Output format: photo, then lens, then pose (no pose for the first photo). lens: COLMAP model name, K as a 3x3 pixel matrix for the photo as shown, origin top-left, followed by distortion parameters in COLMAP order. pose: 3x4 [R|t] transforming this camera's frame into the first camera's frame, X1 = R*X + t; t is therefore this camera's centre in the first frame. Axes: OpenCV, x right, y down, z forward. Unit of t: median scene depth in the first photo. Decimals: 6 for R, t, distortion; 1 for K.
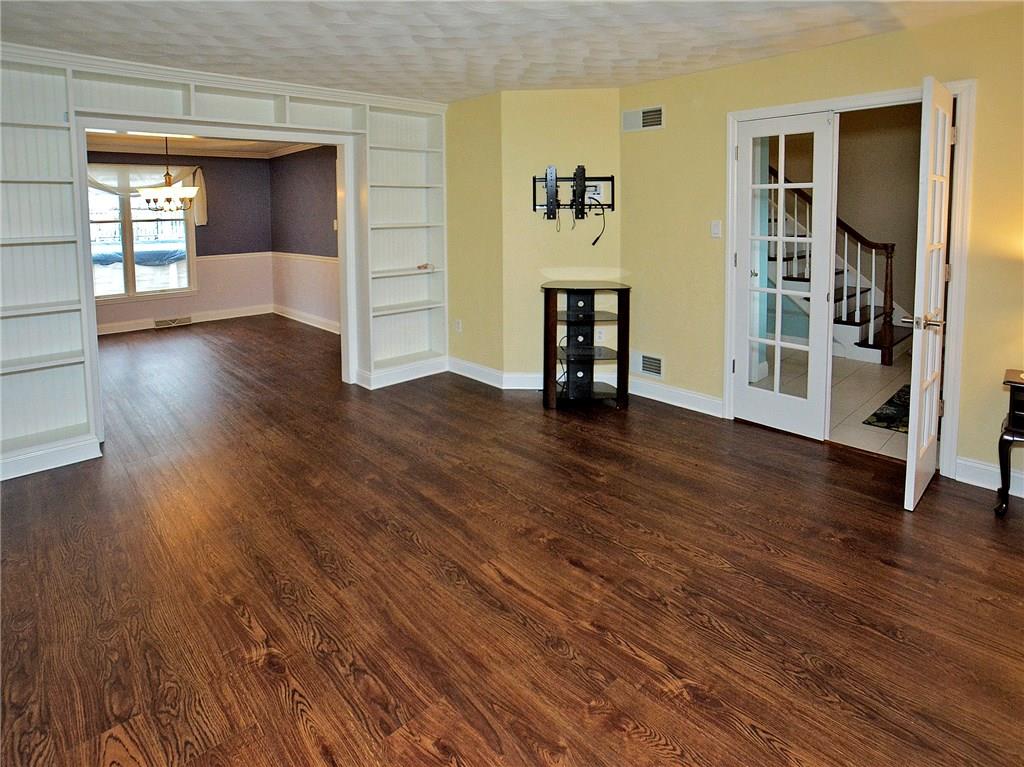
lens RADIAL K [[559.7, 0, 512.0], [0, 559.7, 383.5], [0, 0, 1]] dist [-0.063423, 0.022651]
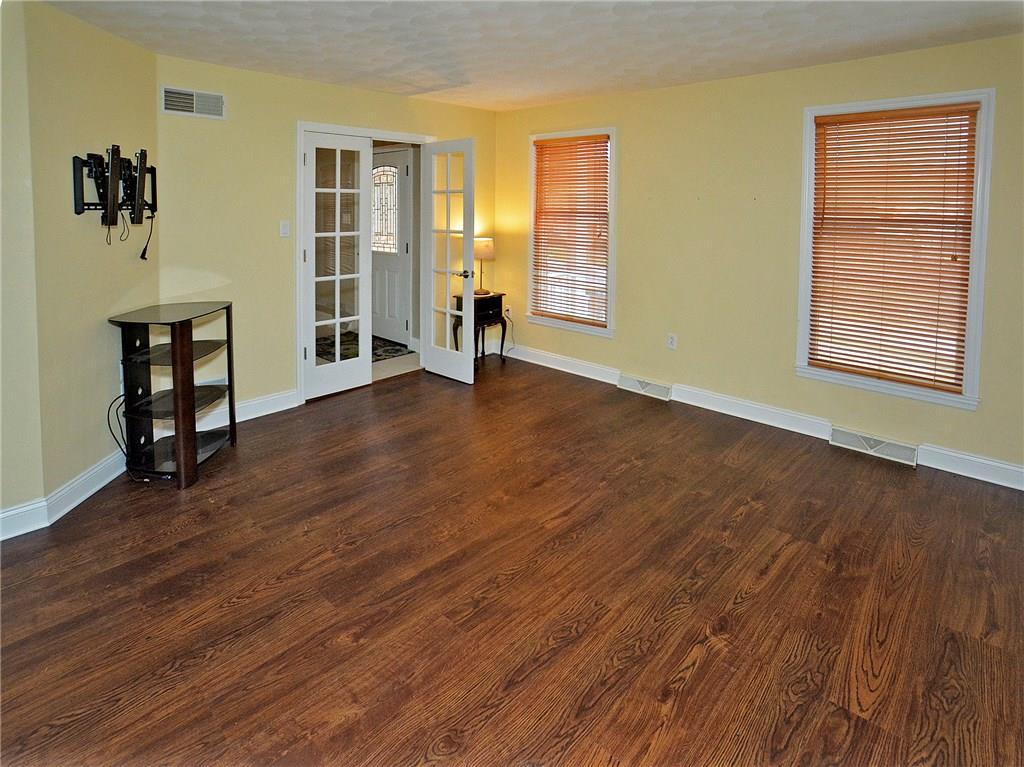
lens RADIAL K [[495.4, 0, 512.0], [0, 495.4, 383.5], [0, 0, 1]] dist [-0.060347, 0.021237]
pose [[-0.058780, -0.320933, 0.945276, -0.972649], [0.283360, 0.902601, 0.324064, -0.307882], [-0.957210, 0.286902, 0.037884, 1.007384]]
